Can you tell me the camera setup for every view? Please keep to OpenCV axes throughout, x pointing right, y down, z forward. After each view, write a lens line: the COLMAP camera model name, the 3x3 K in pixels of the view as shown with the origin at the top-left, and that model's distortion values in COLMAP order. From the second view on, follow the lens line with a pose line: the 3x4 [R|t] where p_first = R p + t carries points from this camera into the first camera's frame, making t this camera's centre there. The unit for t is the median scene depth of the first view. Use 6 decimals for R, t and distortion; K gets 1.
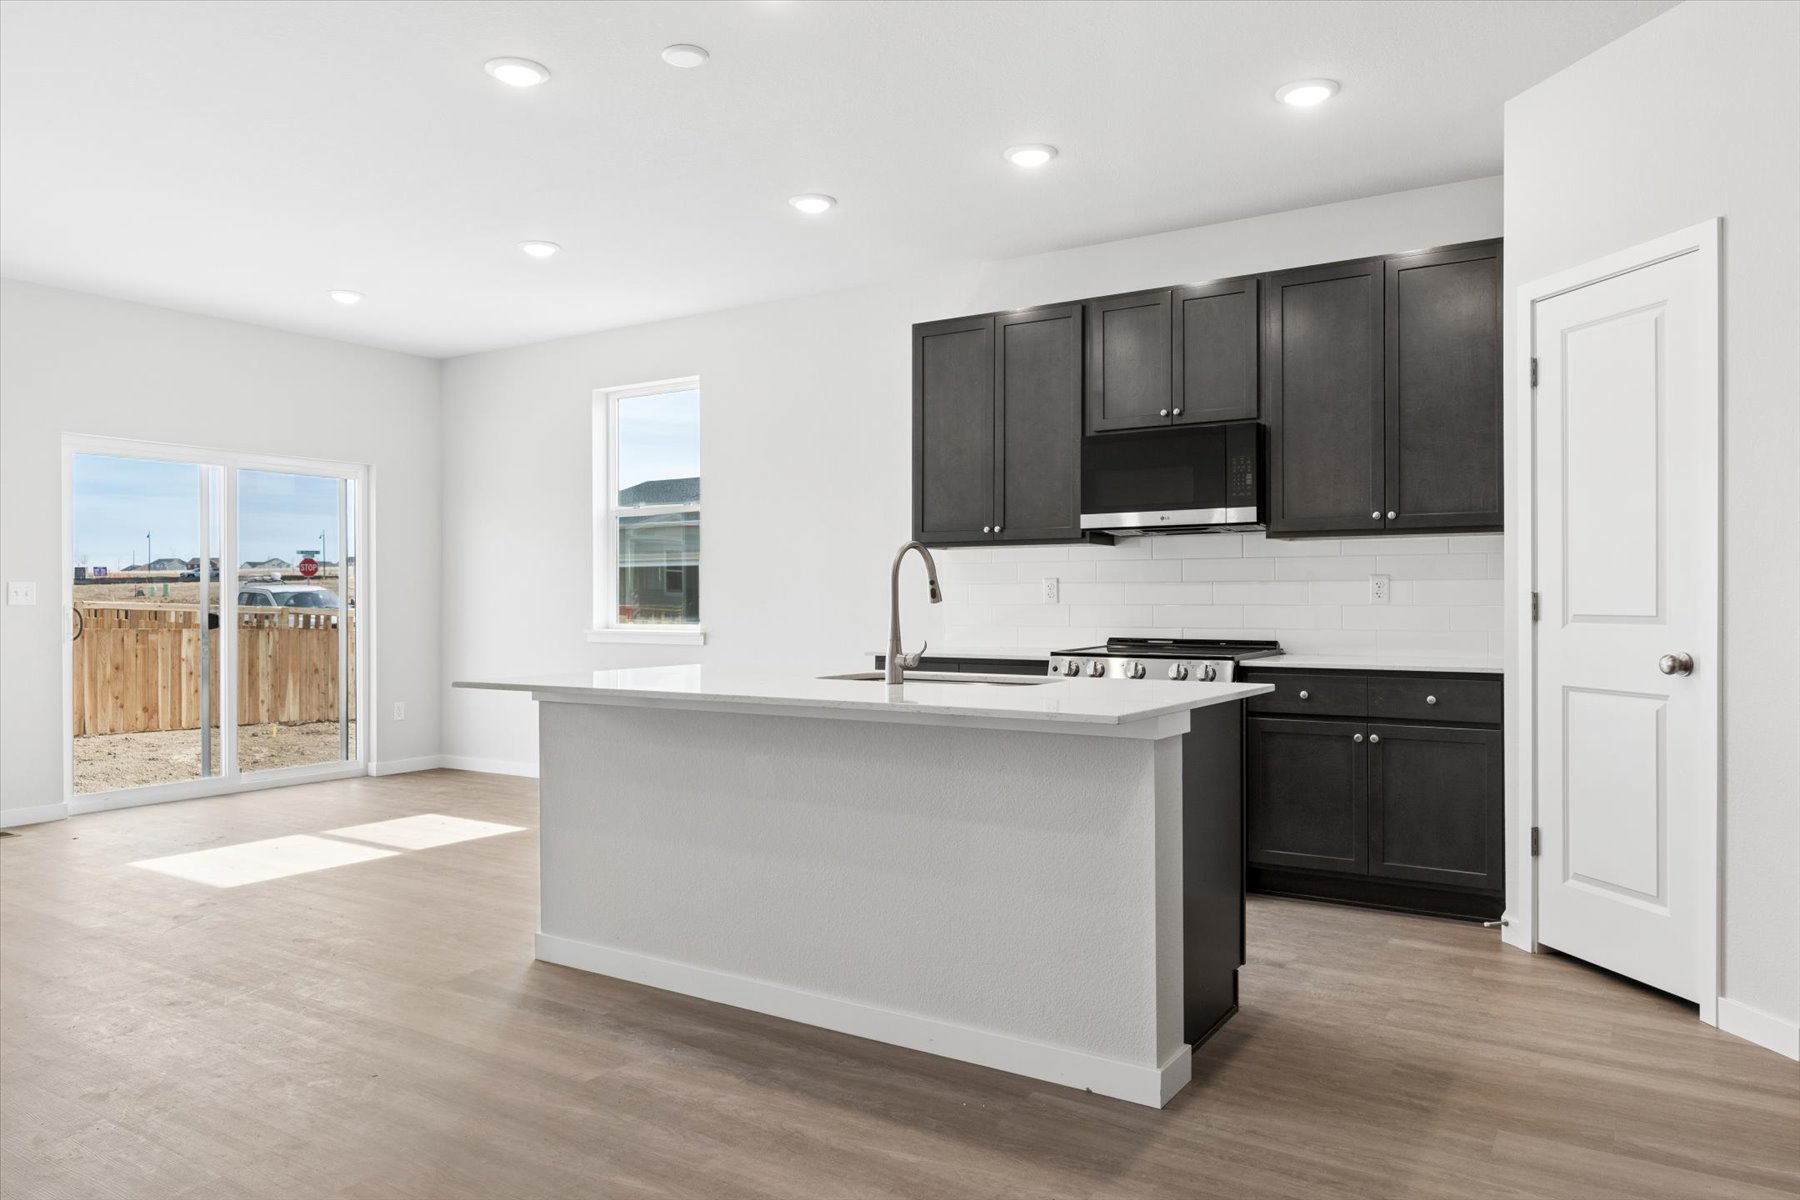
lens RADIAL K [[1188.7, 0, 898.1], [0, 1188.7, 600.5], [0, 0, 1]] dist [-0.006607, 0.005749]
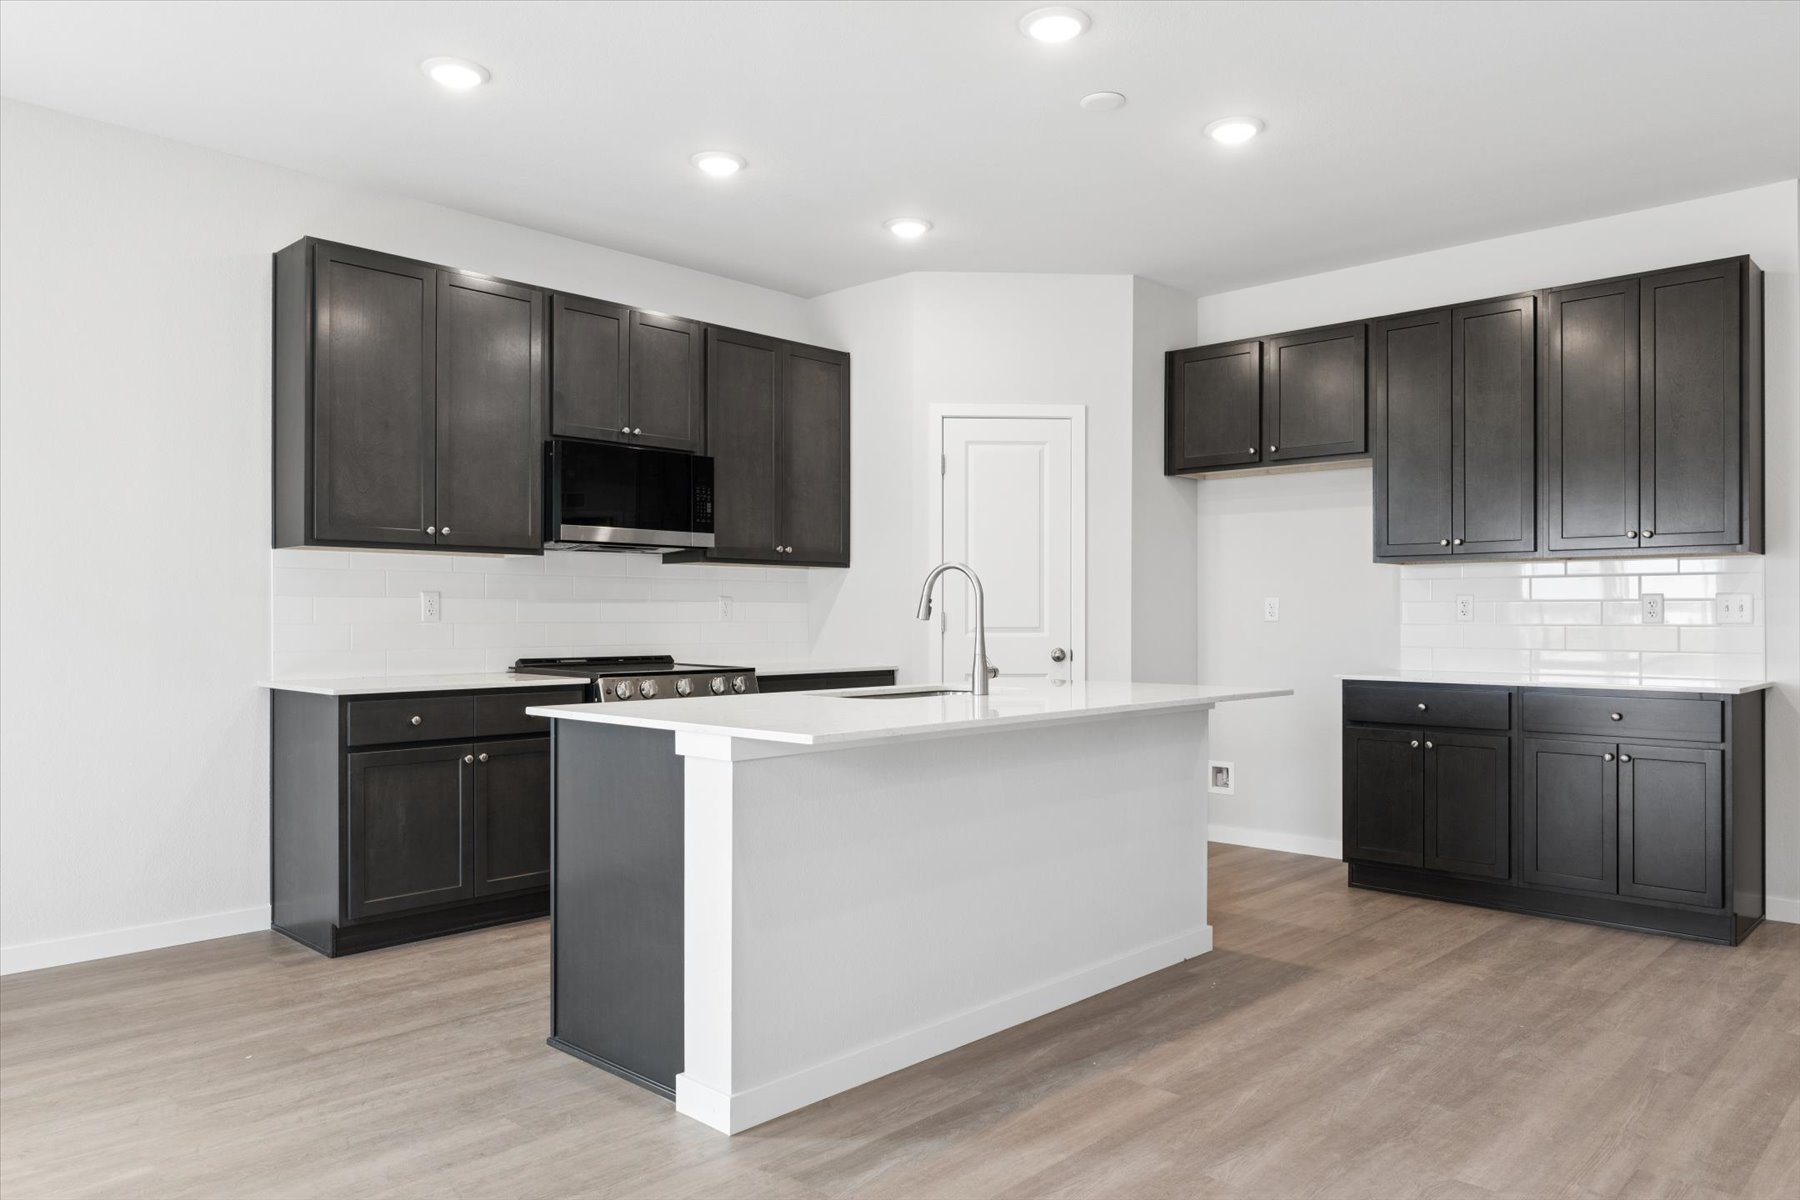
lens RADIAL K [[1188.7, 0, 929.4], [0, 1188.7, 626.1], [0, 0, 1]] dist [-0.006607, 0.005749]
pose [[0.197303, -0.009183, 0.980300, -0.877133], [-0.003495, 0.999943, 0.010070, -0.005006], [-0.980336, -0.005413, 0.197260, 0.680595]]
